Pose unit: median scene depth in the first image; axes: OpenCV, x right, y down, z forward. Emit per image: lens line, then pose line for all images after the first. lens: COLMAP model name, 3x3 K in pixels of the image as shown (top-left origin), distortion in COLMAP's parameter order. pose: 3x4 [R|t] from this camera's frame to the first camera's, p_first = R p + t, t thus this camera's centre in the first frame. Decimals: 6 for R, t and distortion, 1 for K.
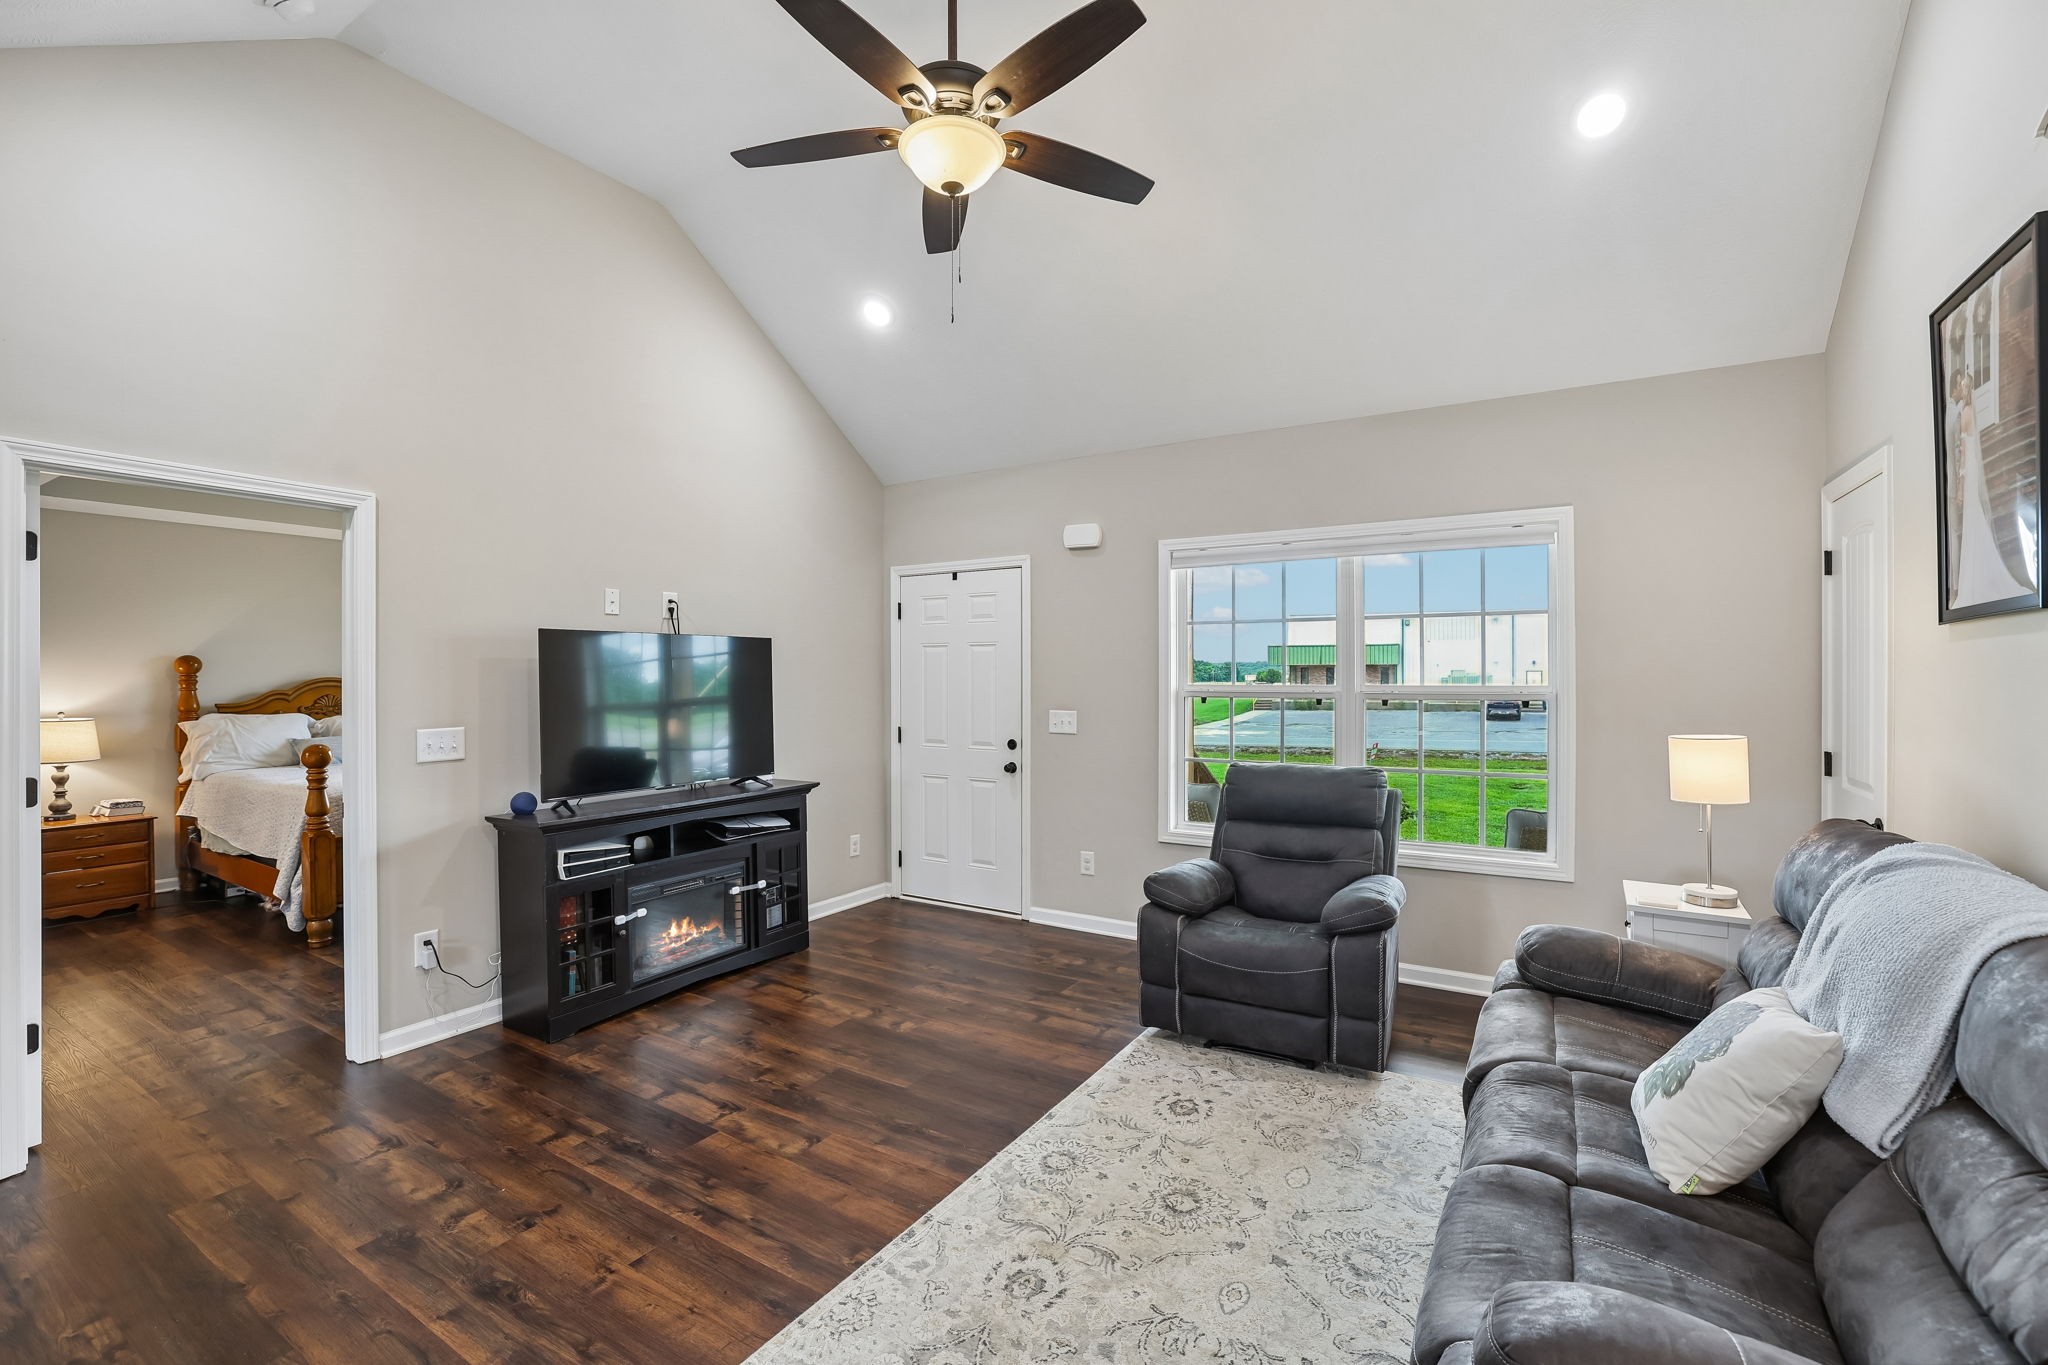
lens RADIAL K [[879.2, 0, 1031.8], [0, 879.2, 675.0], [0, 0, 1]] dist [-0.047893, 0.017427]
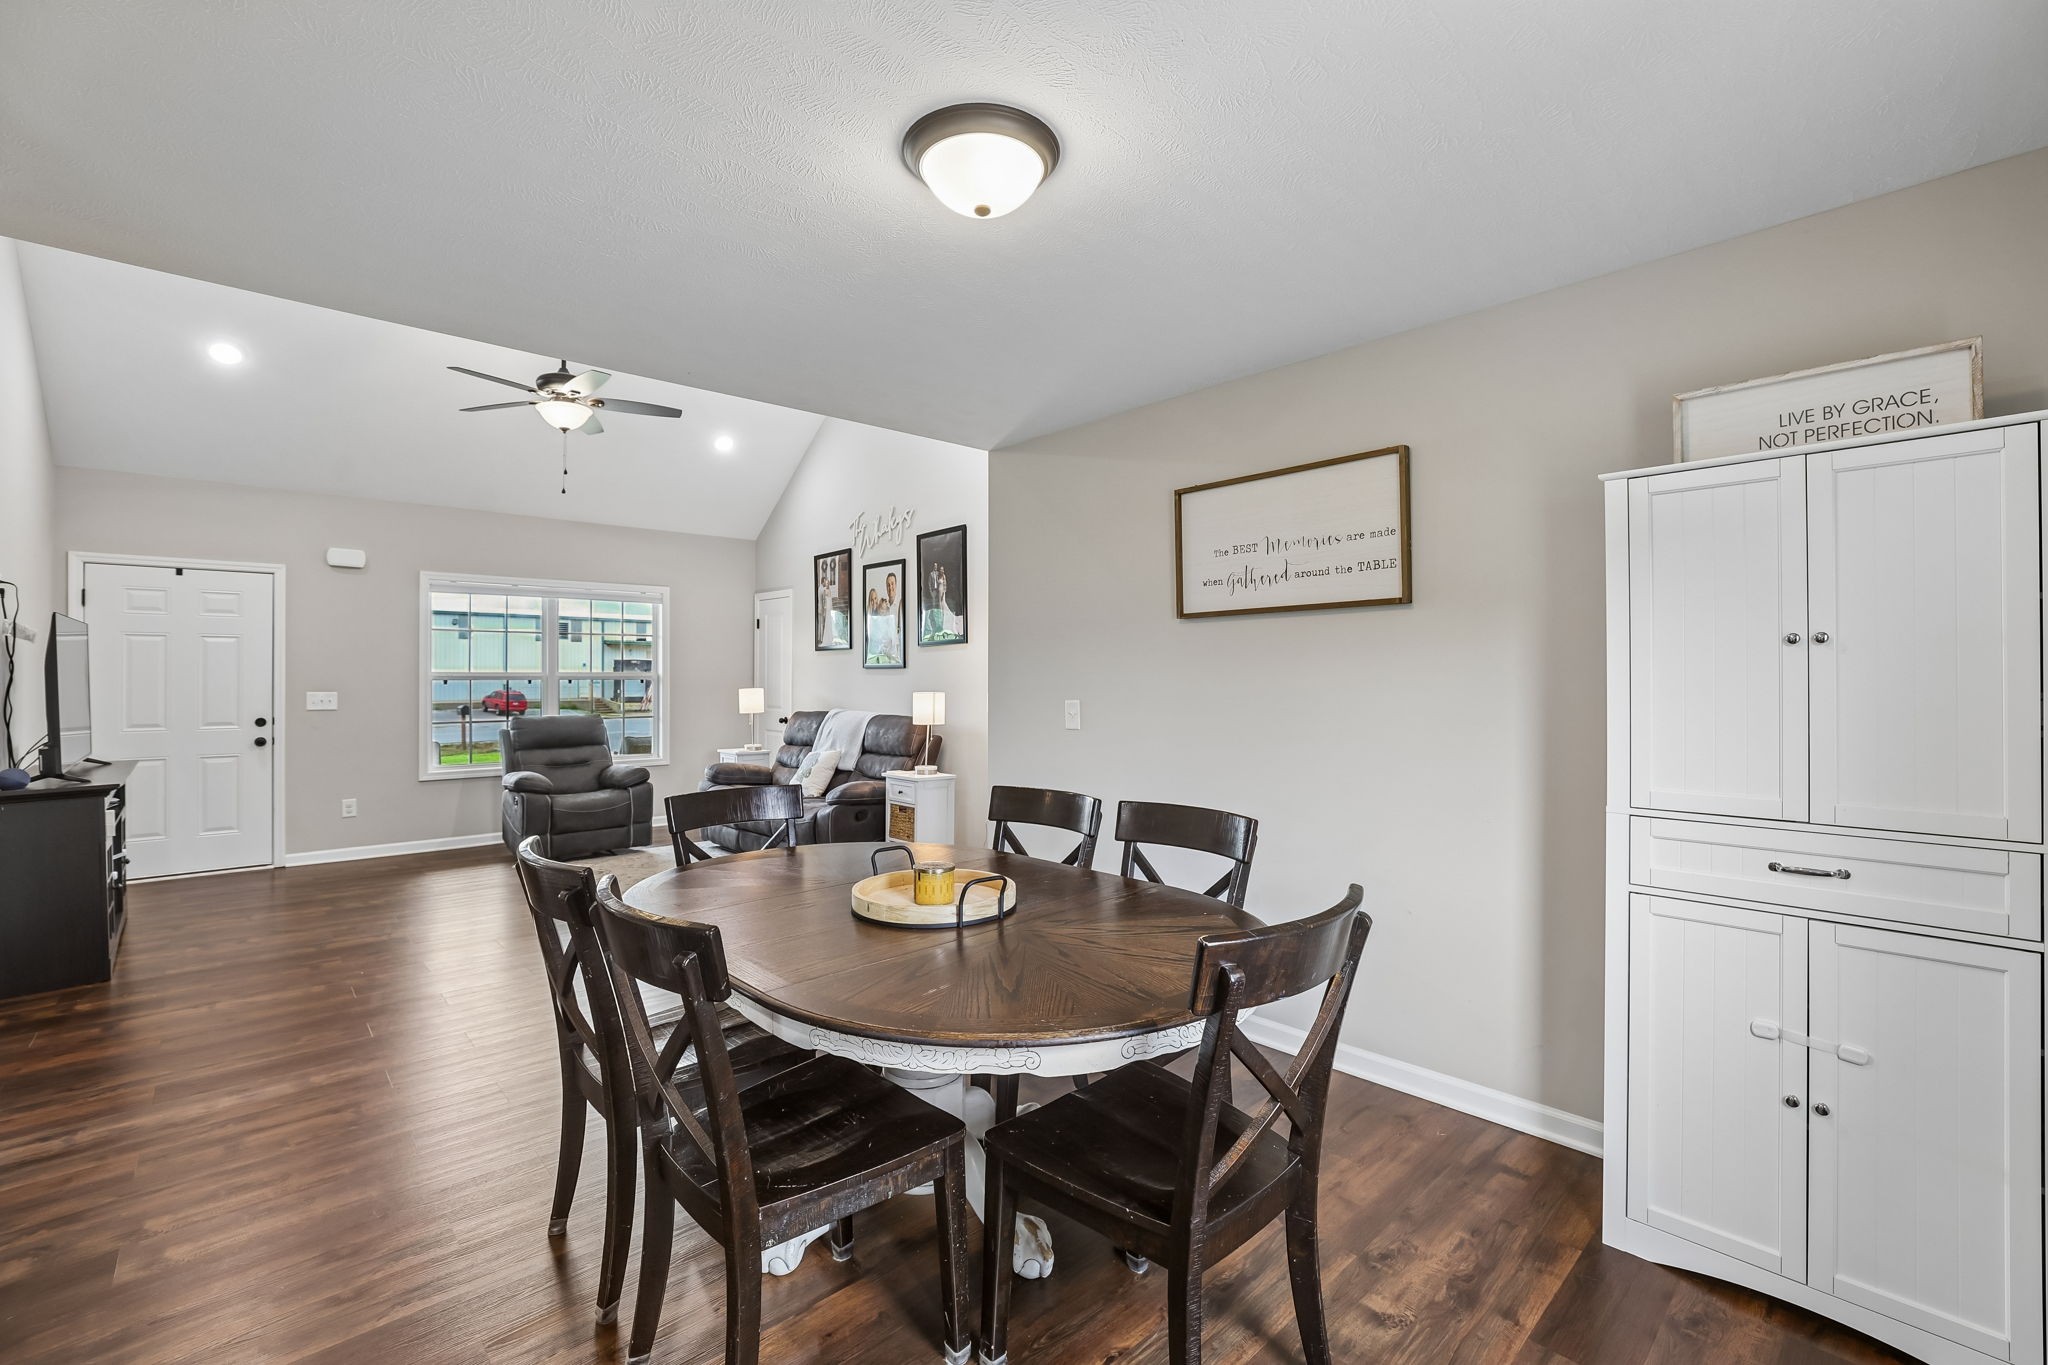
lens RADIAL K [[885.3, 0, 1029.2], [0, 885.3, 672.8], [0, 0, 1]] dist [-0.040958, 0.015618]
pose [[0.272169, 0.003583, 0.962243, -0.990130], [-0.000845, 0.999994, -0.003485, 0.018160], [-0.962249, 0.000135, 0.272170, -0.358755]]
